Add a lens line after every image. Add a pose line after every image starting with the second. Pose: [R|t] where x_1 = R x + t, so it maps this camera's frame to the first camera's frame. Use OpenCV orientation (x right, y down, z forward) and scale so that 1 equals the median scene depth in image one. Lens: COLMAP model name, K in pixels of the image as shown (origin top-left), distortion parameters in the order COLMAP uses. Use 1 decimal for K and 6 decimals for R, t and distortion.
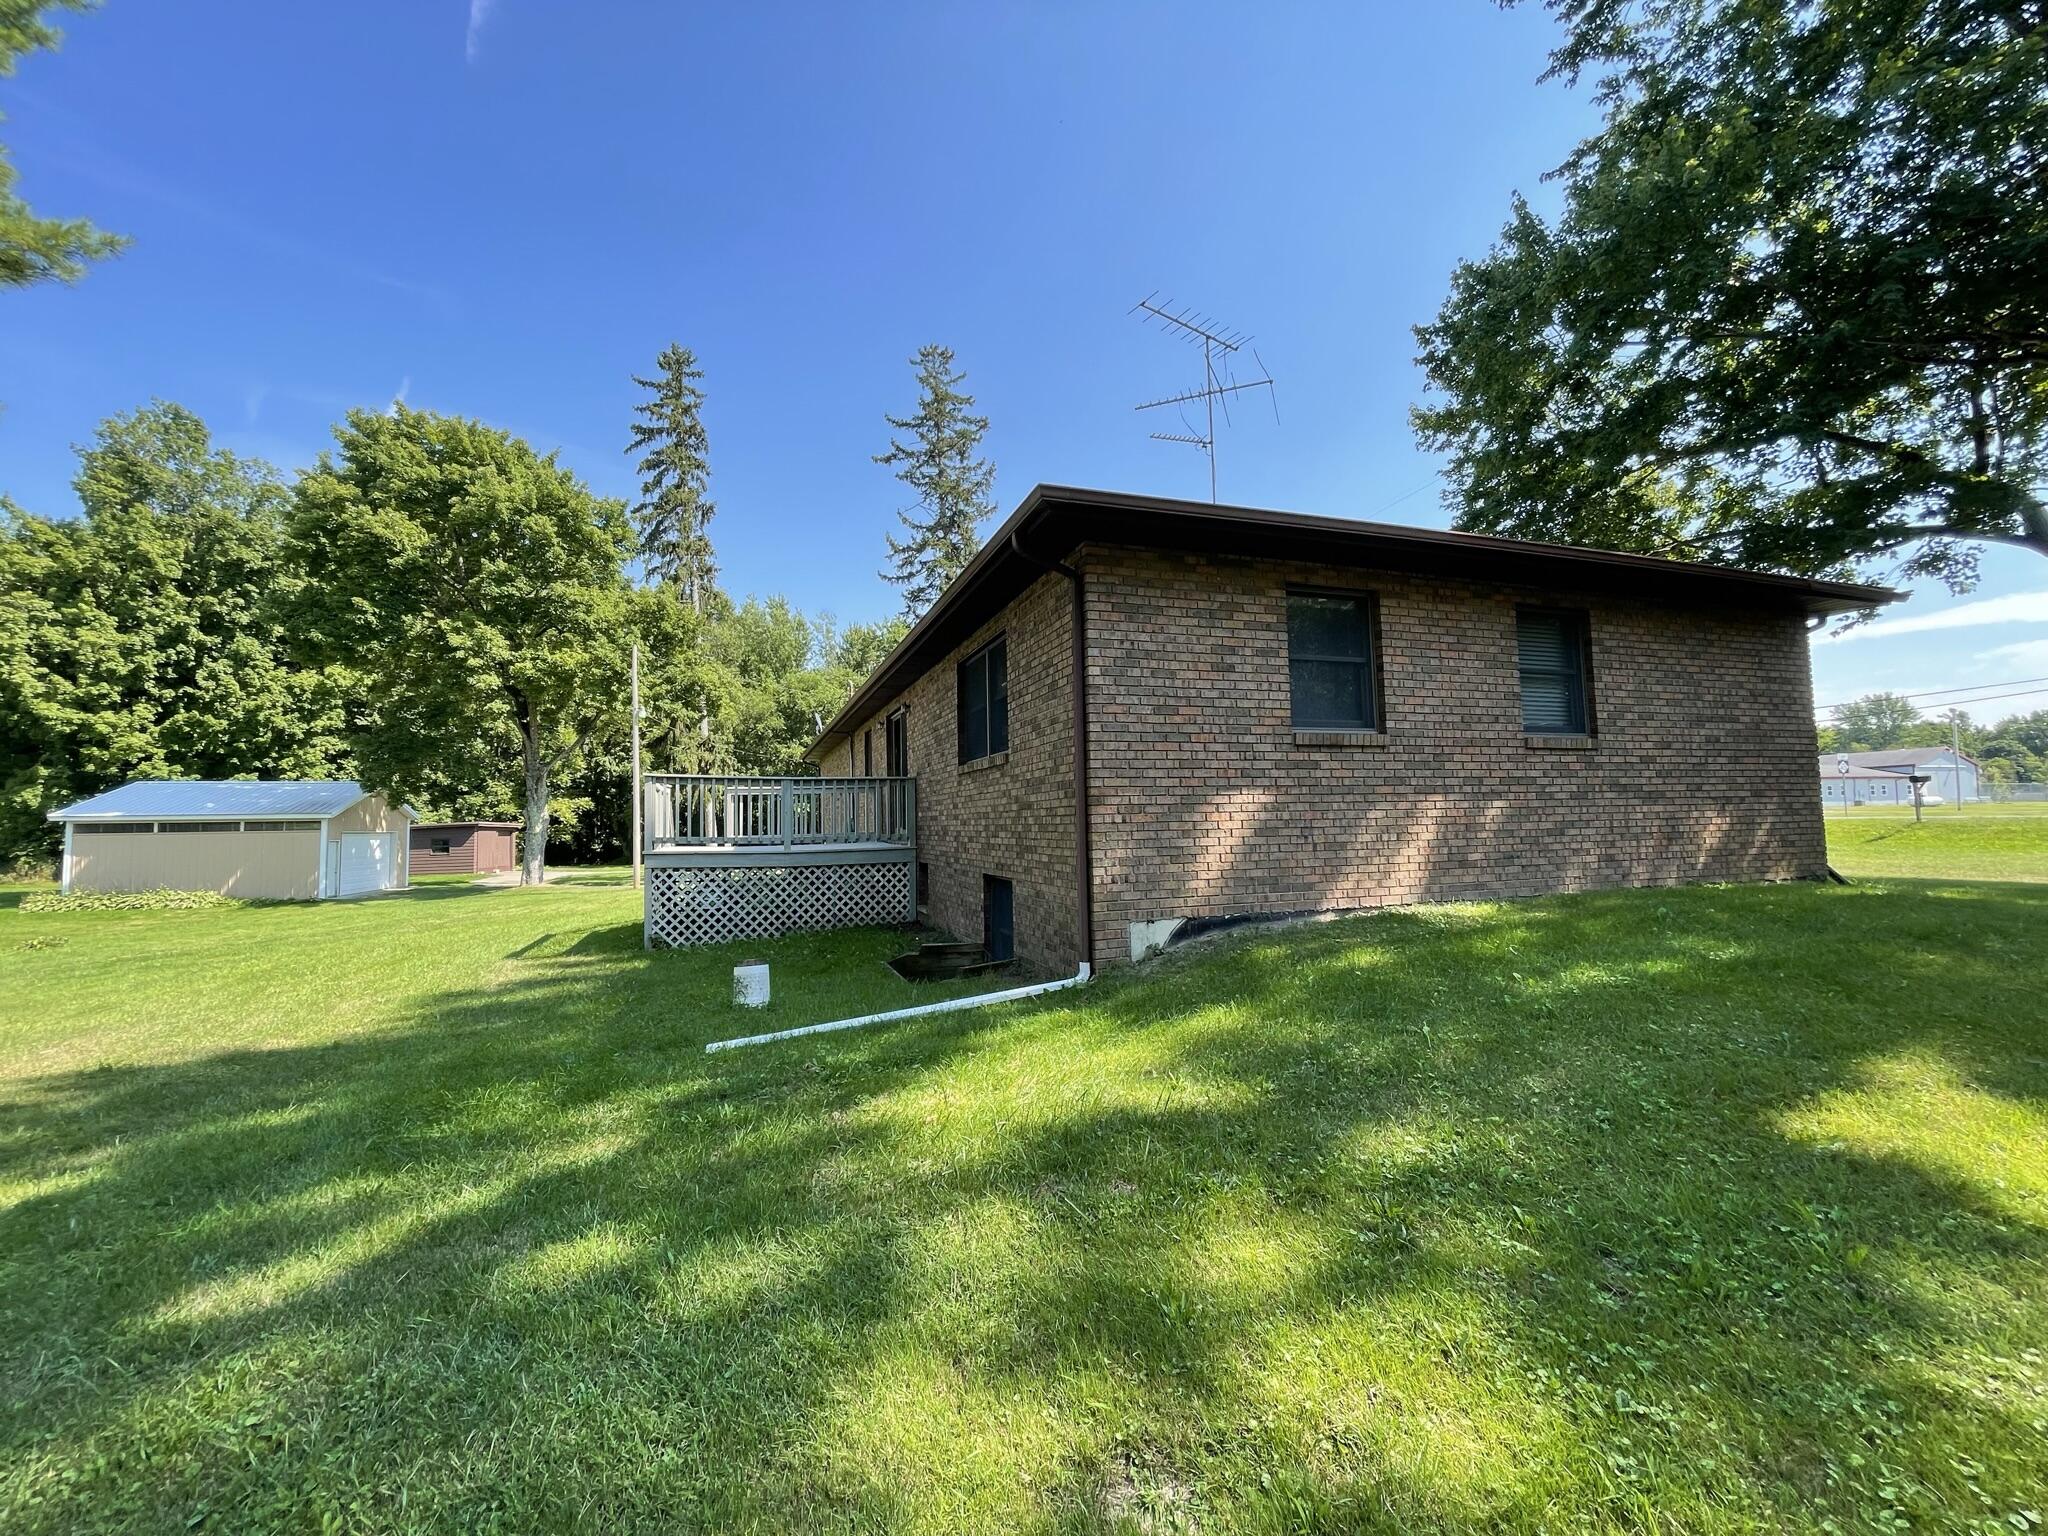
lens RADIAL K [[824.8, 0, 1010.7], [0, 824.8, 775.0], [0, 0, 1]] dist [0.009531, -0.000771]
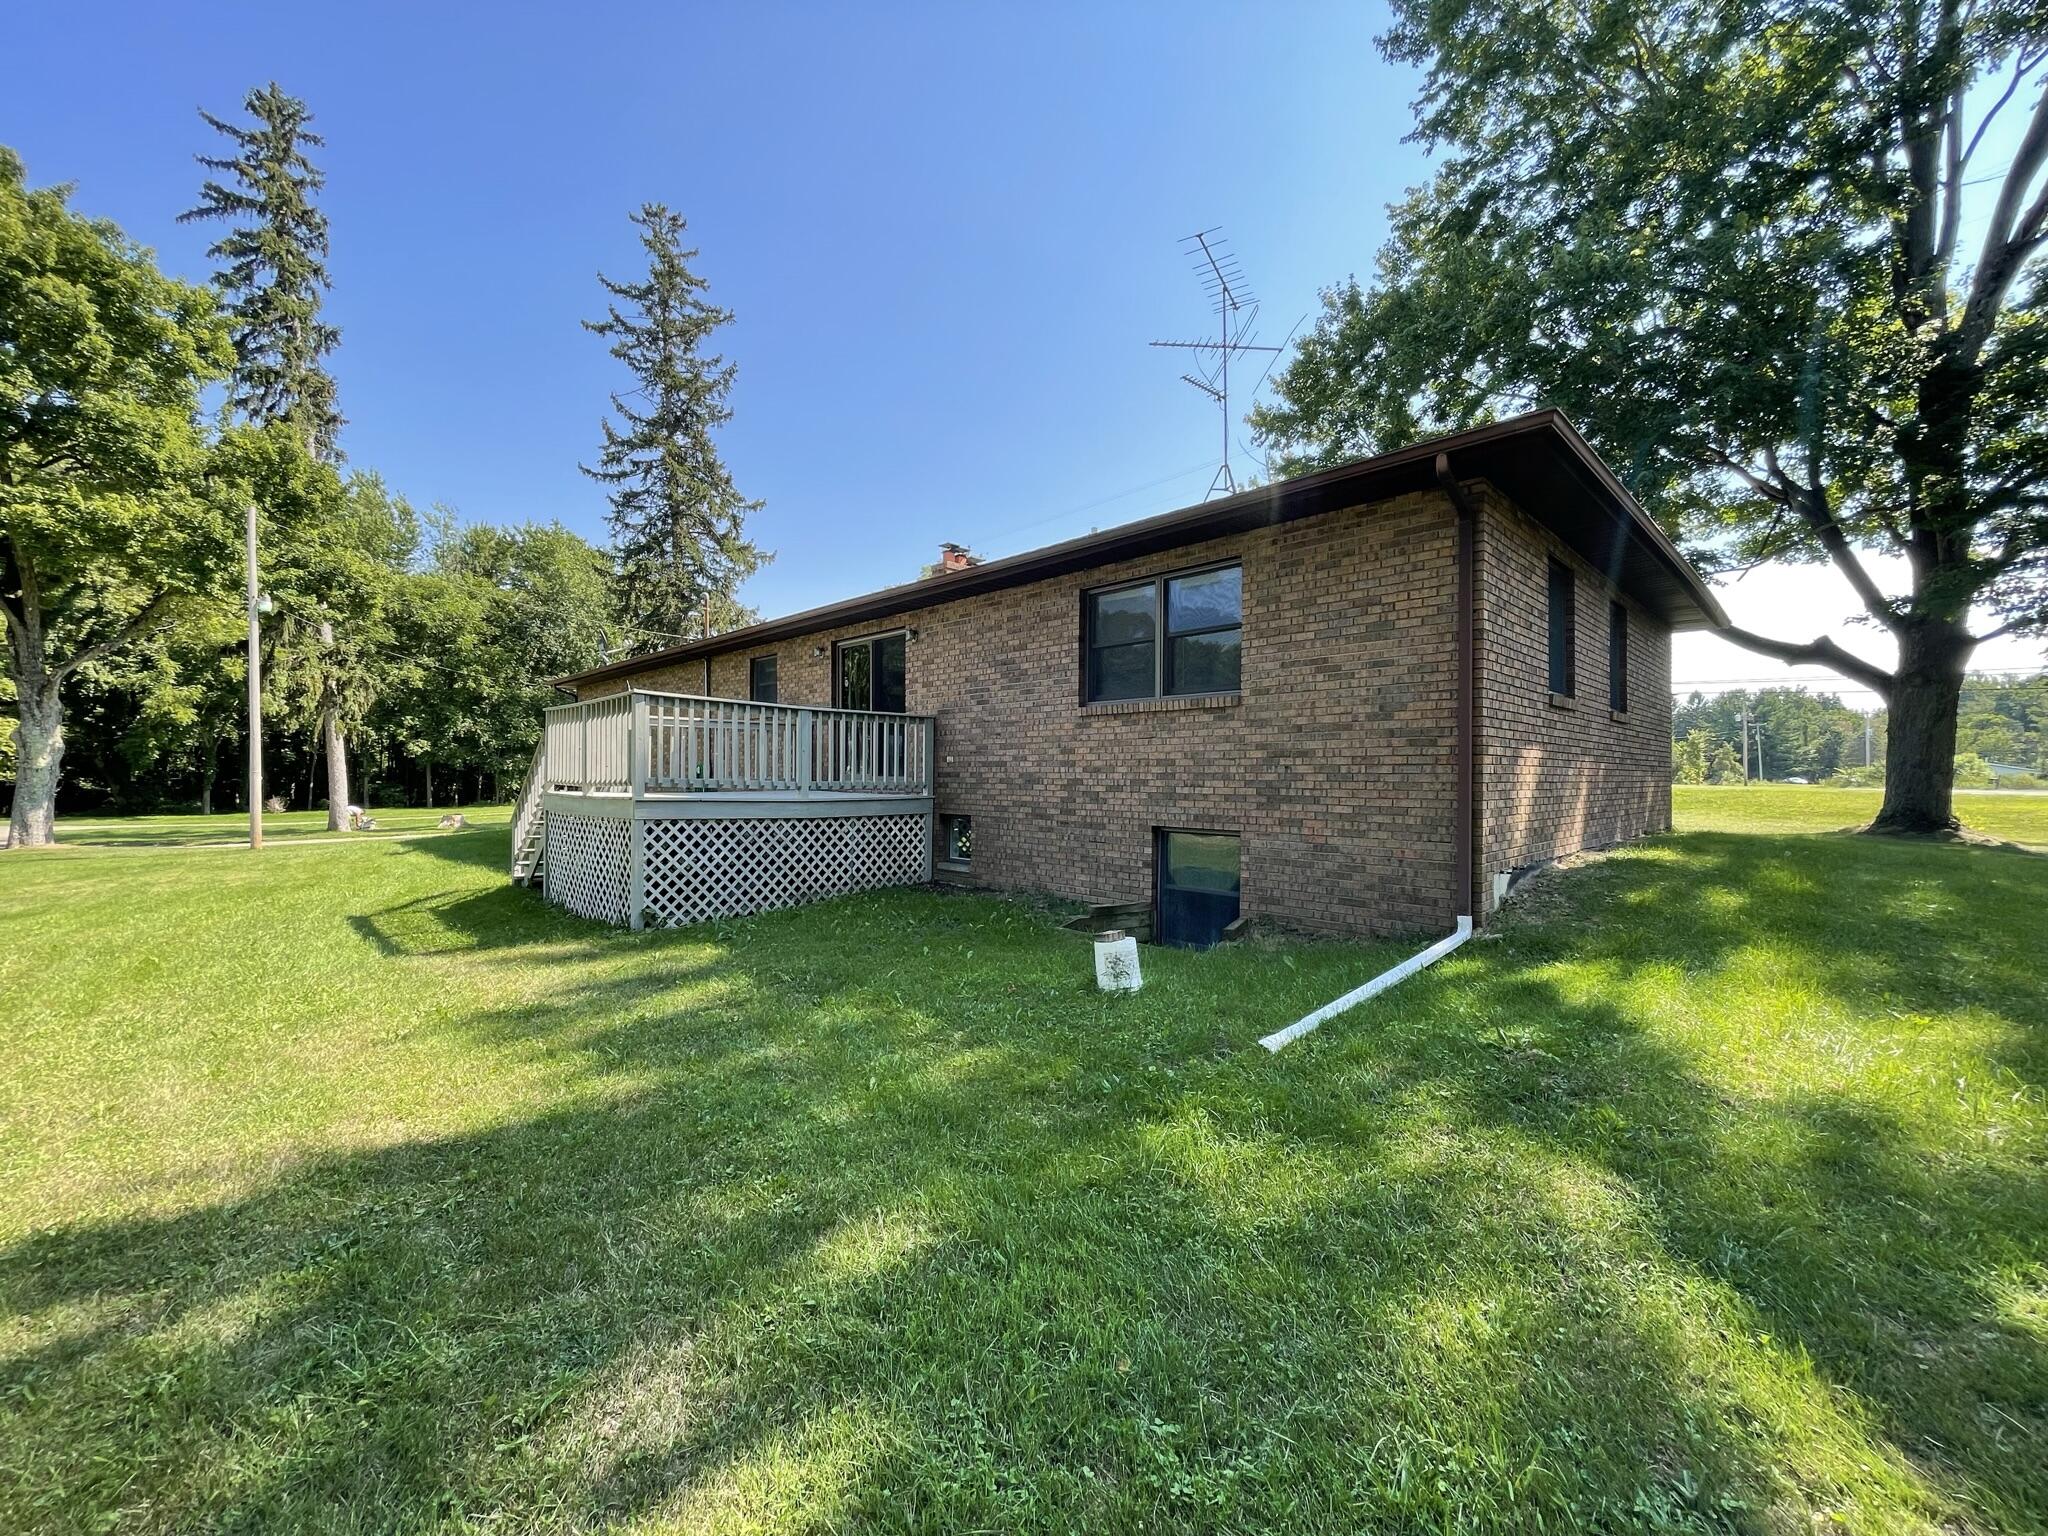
lens RADIAL K [[824.8, 0, 1026.6], [0, 824.8, 768.5], [0, 0, 1]] dist [0.009531, -0.000771]
pose [[0.904218, 0.026649, 0.426238, -0.148880], [-0.047431, 0.998143, 0.038215, 0.007632], [-0.424429, -0.054771, 0.903803, 0.065048]]
